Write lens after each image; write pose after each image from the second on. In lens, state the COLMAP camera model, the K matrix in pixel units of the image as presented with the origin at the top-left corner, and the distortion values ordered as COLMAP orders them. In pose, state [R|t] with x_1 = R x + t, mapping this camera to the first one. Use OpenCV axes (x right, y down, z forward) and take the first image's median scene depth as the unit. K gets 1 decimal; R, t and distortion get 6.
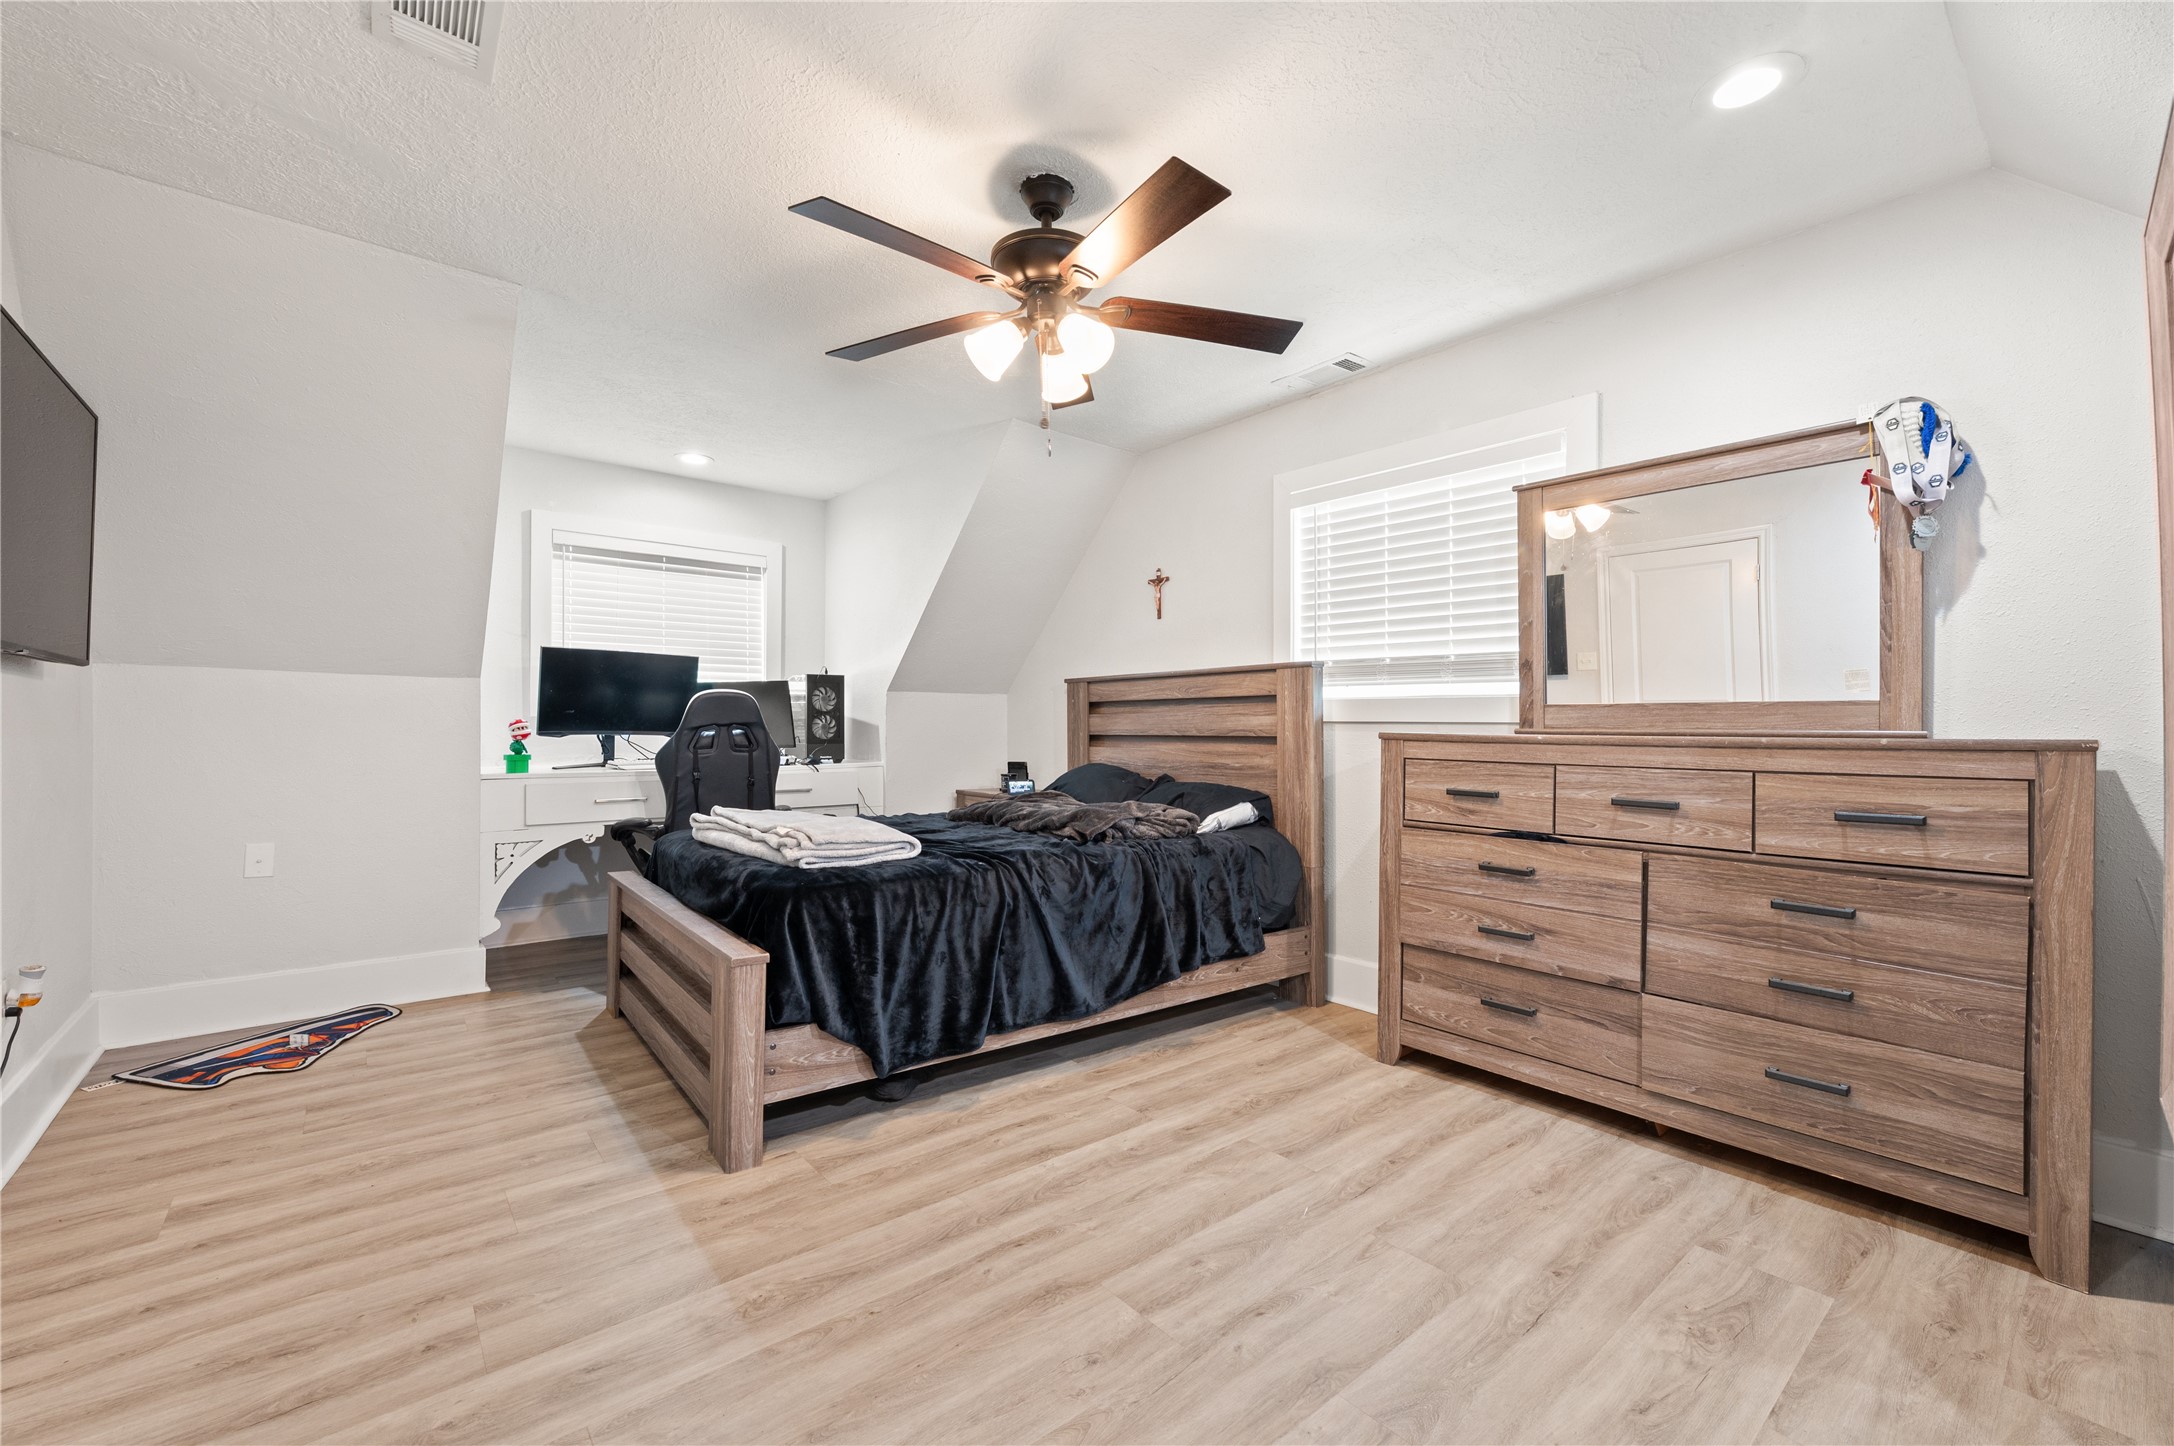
lens RADIAL K [[876.7, 0, 1081.2], [0, 876.7, 716.4], [0, 0, 1]] dist [-0.004335, 0.000084]
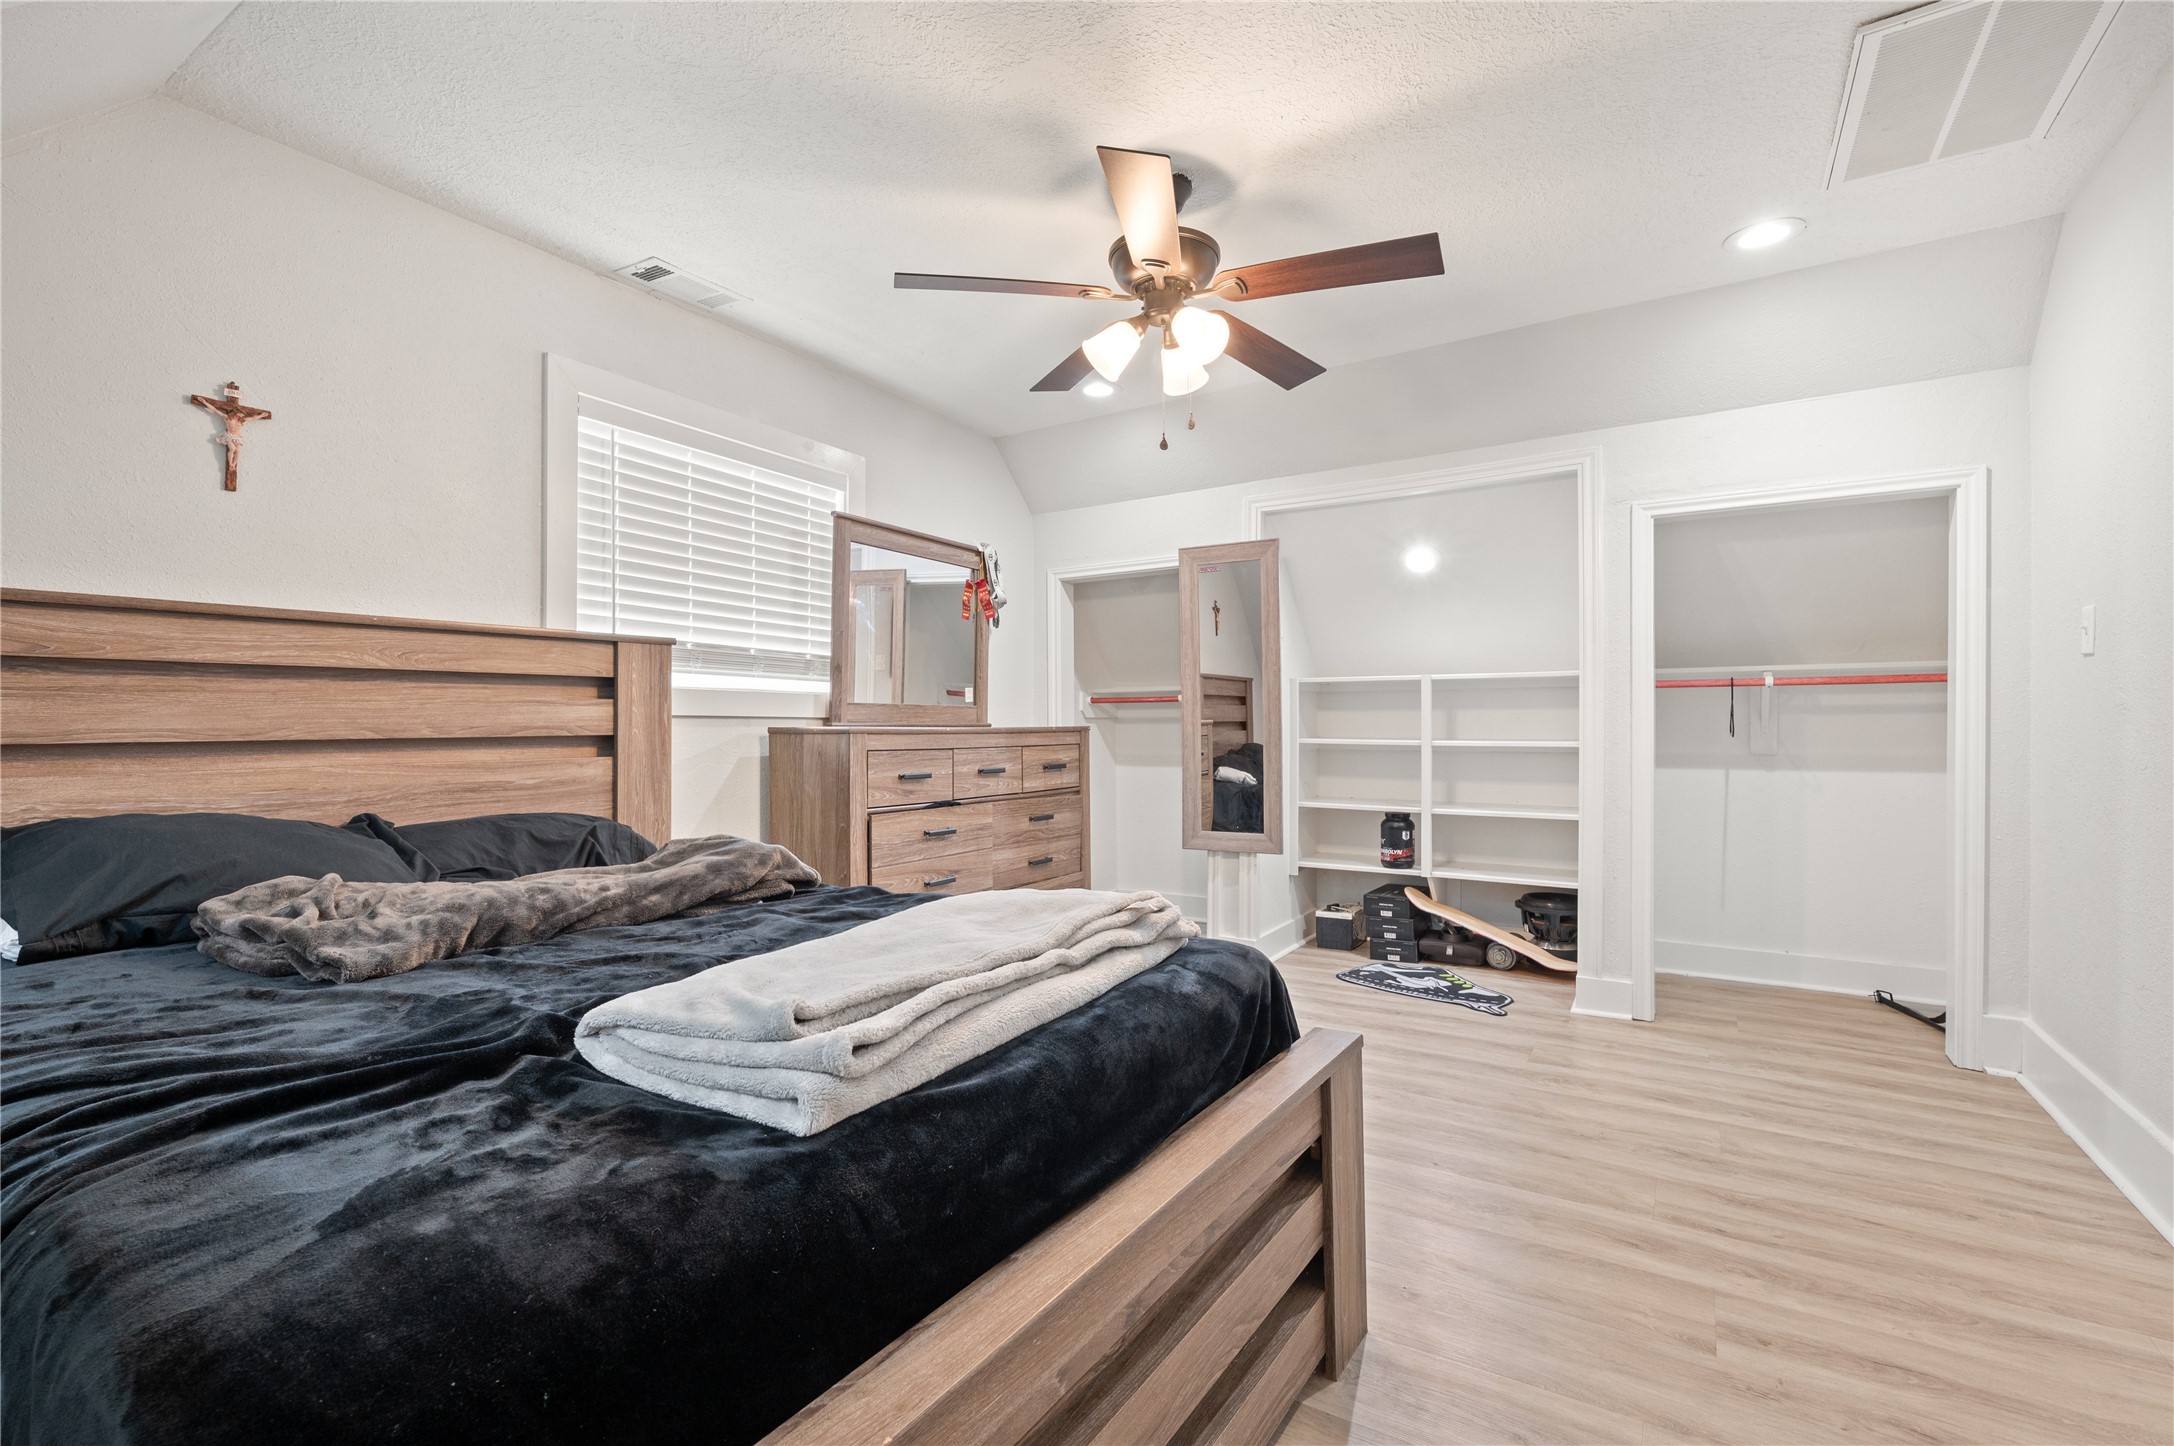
lens RADIAL K [[966.0, 0, 1082.9], [0, 966.0, 726.7], [0, 0, 1]] dist [0.004518, 0.000534]
pose [[-0.313531, -0.005076, 0.949564, -0.802987], [-0.009512, 0.999952, 0.002205, 0.012831], [-0.949530, -0.008341, -0.313565, 1.082373]]
